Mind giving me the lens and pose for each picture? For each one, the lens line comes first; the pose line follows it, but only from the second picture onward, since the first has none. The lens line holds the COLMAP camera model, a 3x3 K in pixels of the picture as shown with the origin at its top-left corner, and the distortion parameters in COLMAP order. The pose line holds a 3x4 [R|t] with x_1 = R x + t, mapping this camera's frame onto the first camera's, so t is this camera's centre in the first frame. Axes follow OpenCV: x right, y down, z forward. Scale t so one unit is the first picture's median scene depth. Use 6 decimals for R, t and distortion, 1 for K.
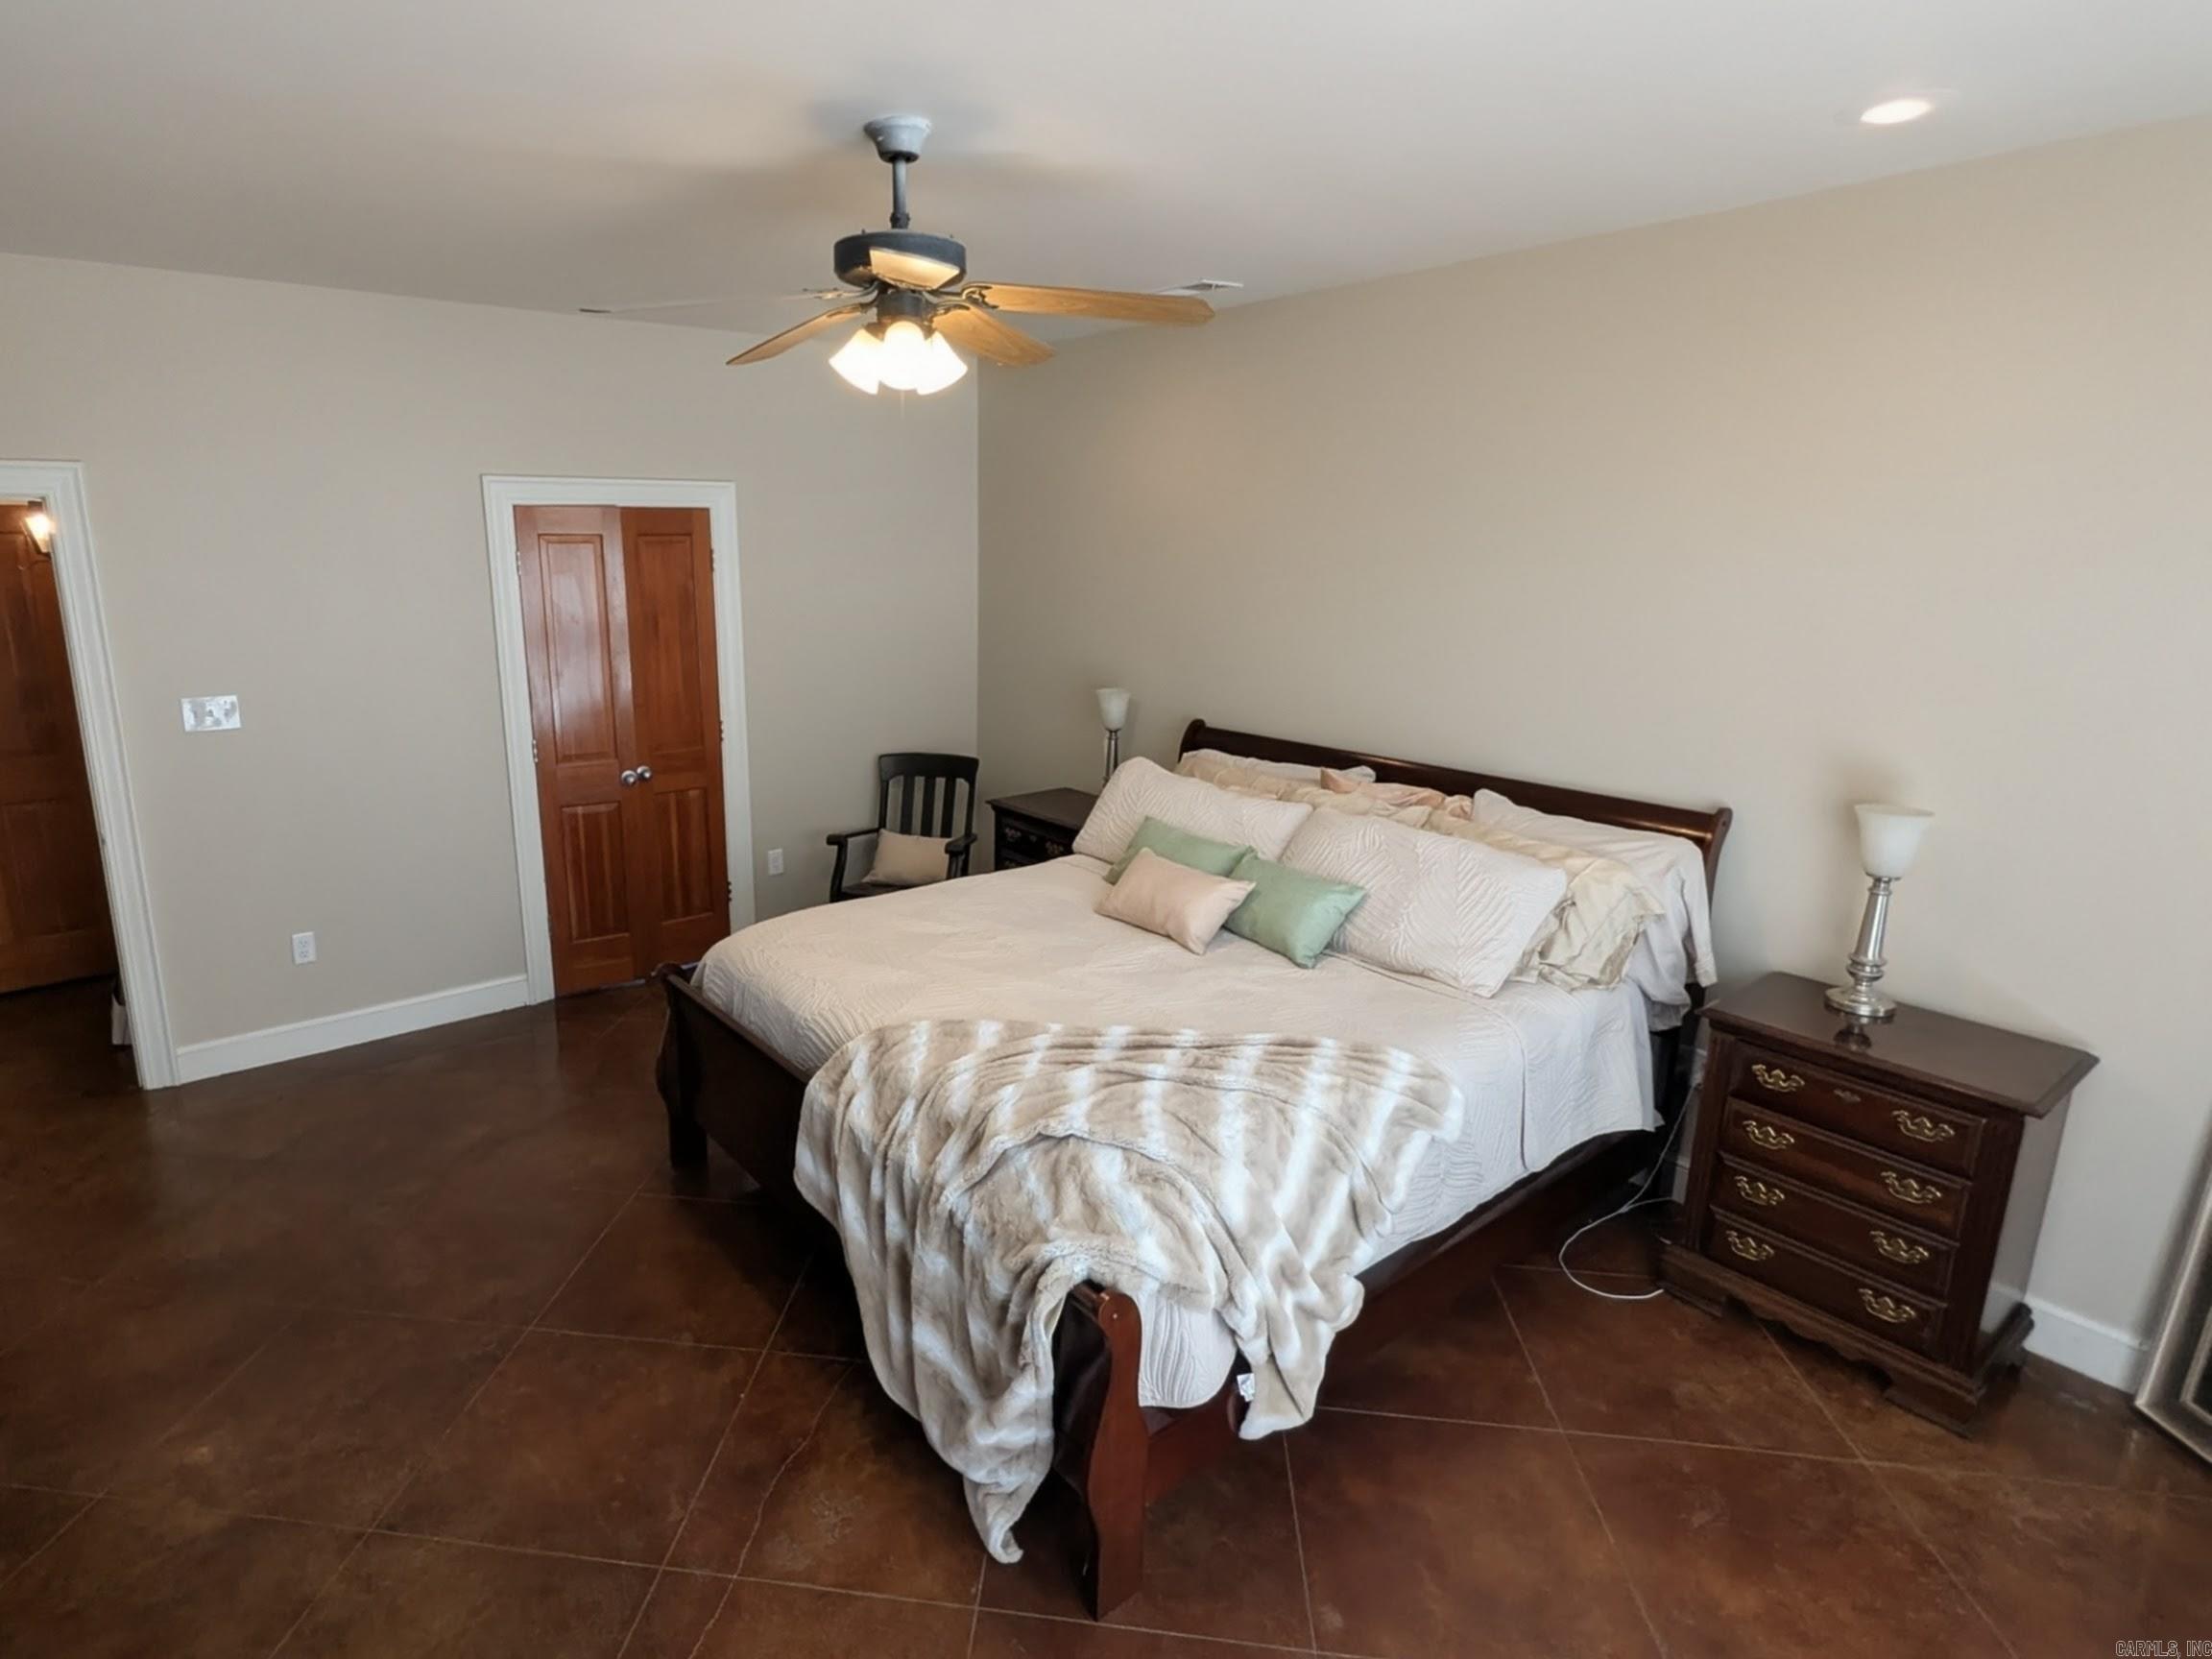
lens RADIAL K [[1155.9, 0, 961.9], [0, 1155.9, 799.0], [0, 0, 1]] dist [-0.002043, 0.001847]
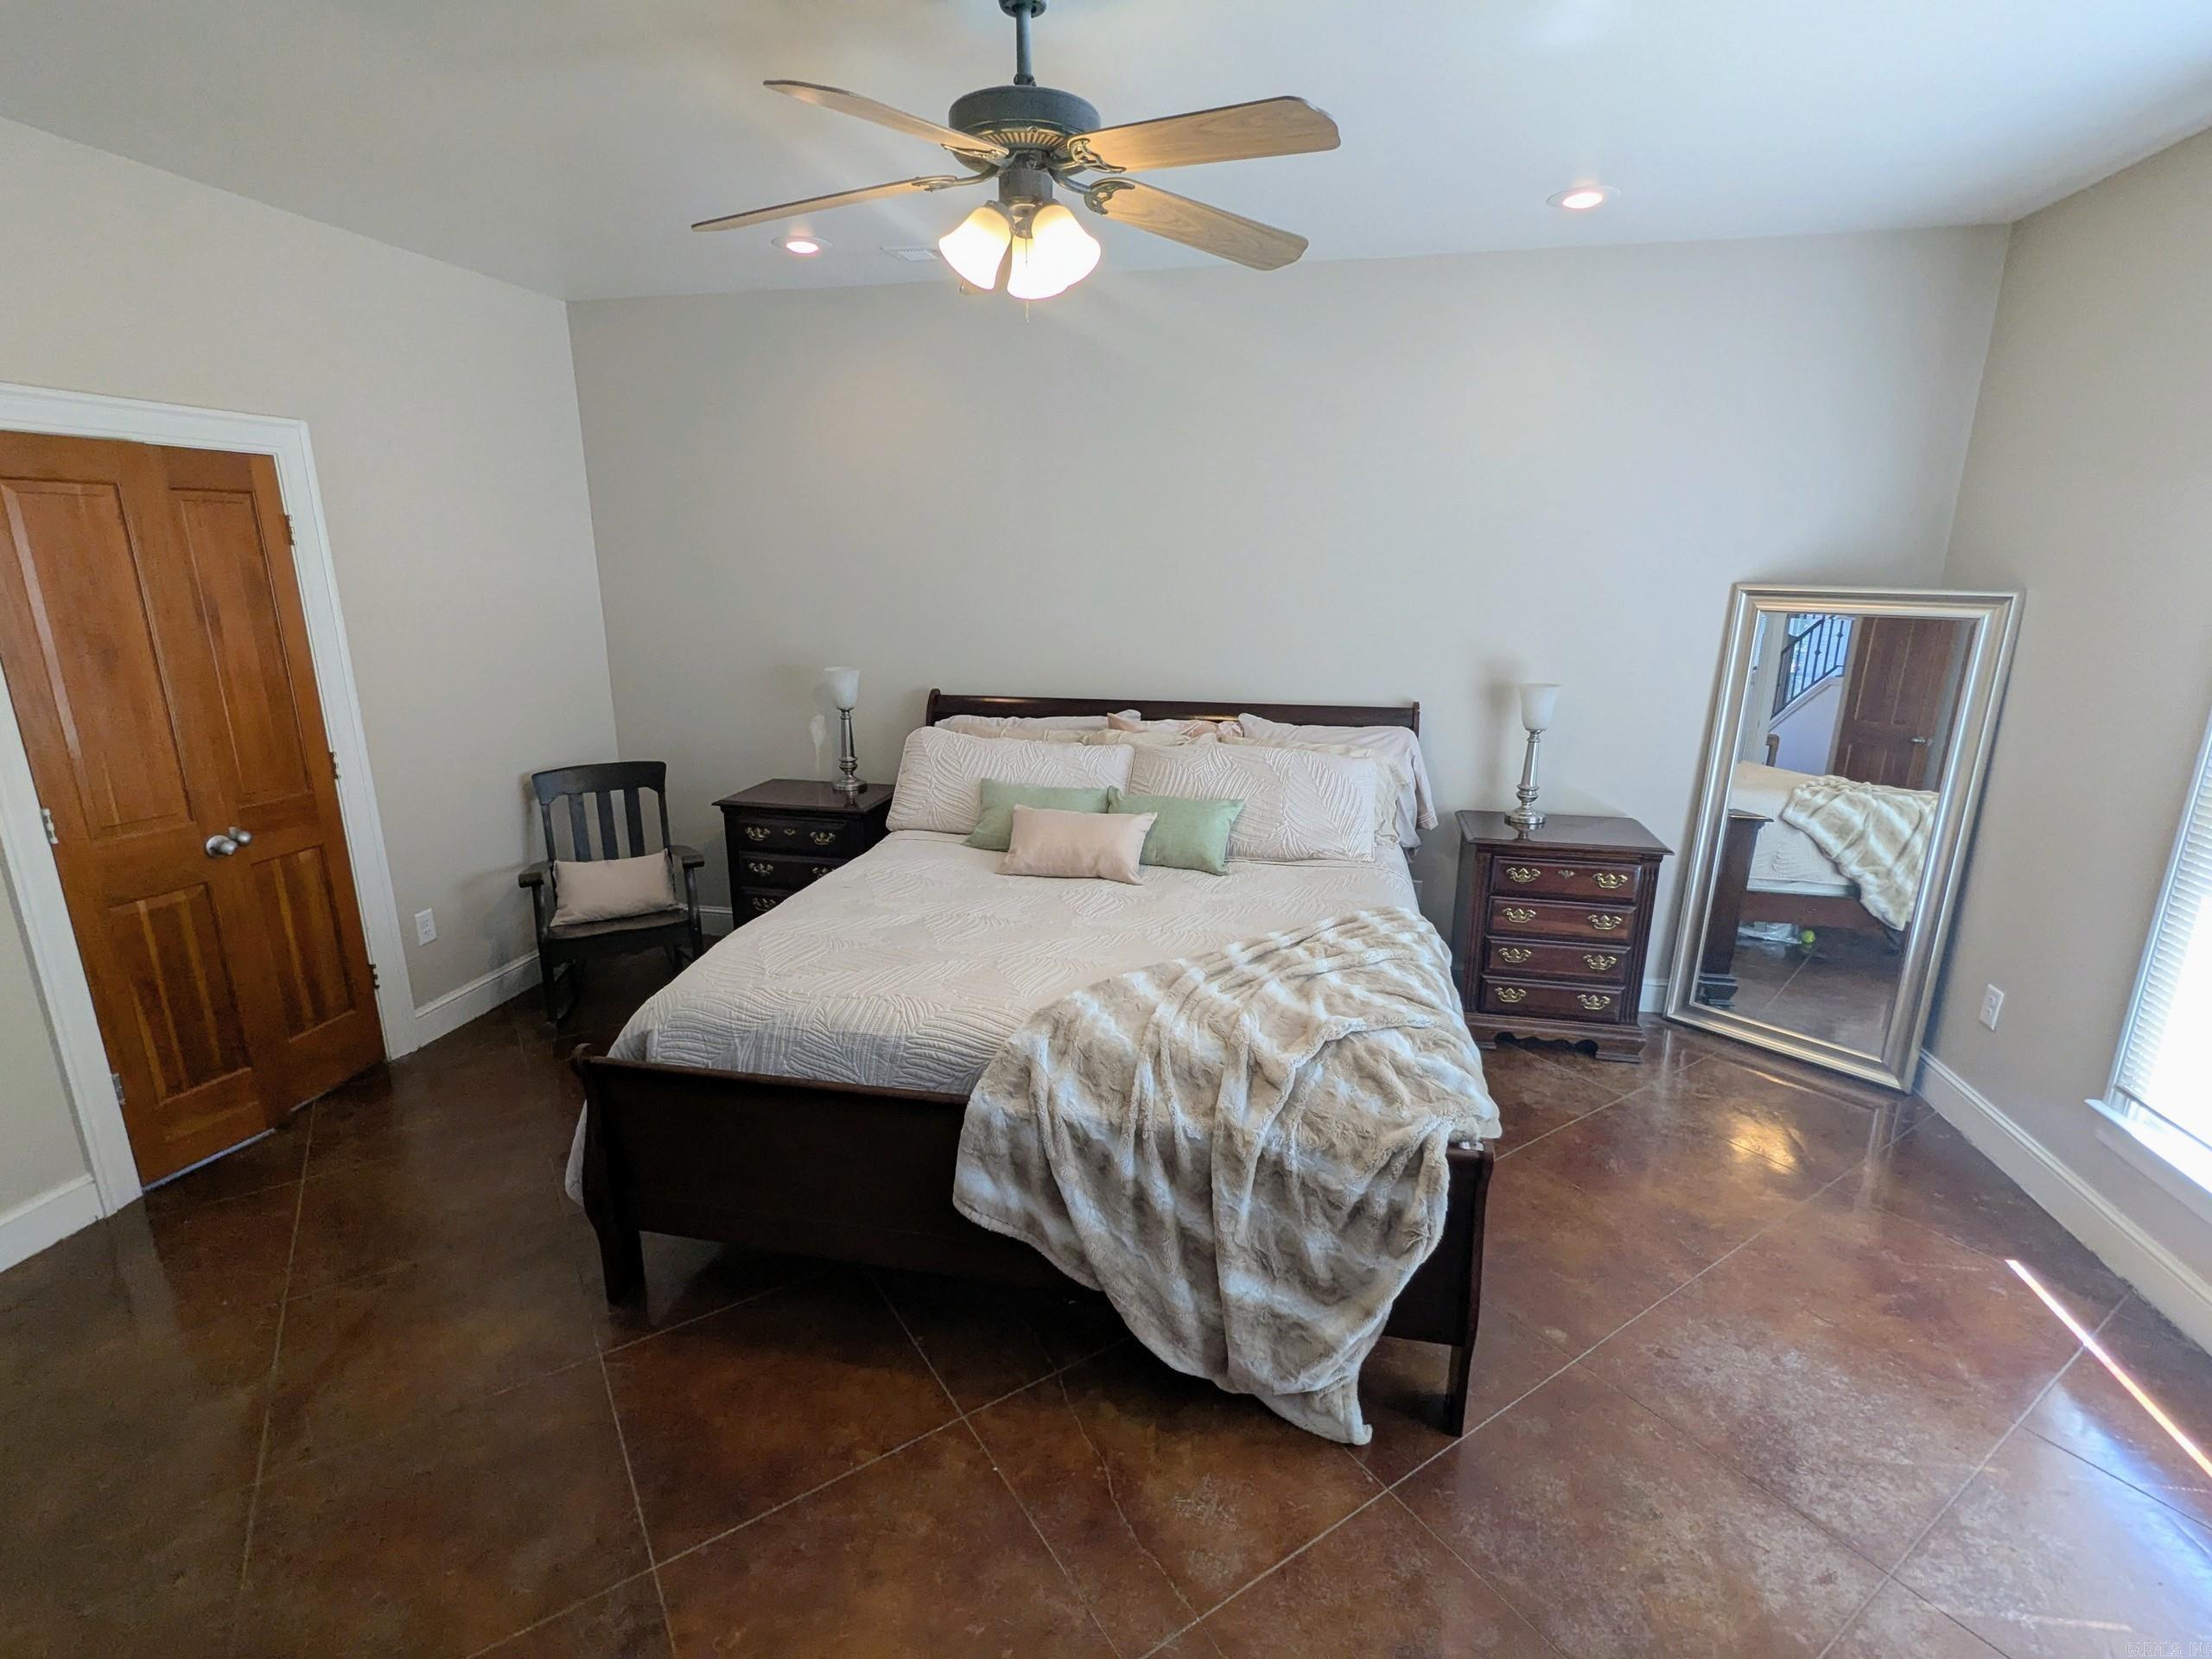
lens RADIAL K [[1052.2, 0, 1106.0], [0, 1052.2, 829.5], [0, 0, 1]] dist [-0.003896, 0.004352]
pose [[0.747550, -0.169166, 0.642302, -0.478885], [0.147901, 0.985139, 0.087323, -0.007428], [-0.647529, 0.029719, 0.761461, 0.293070]]
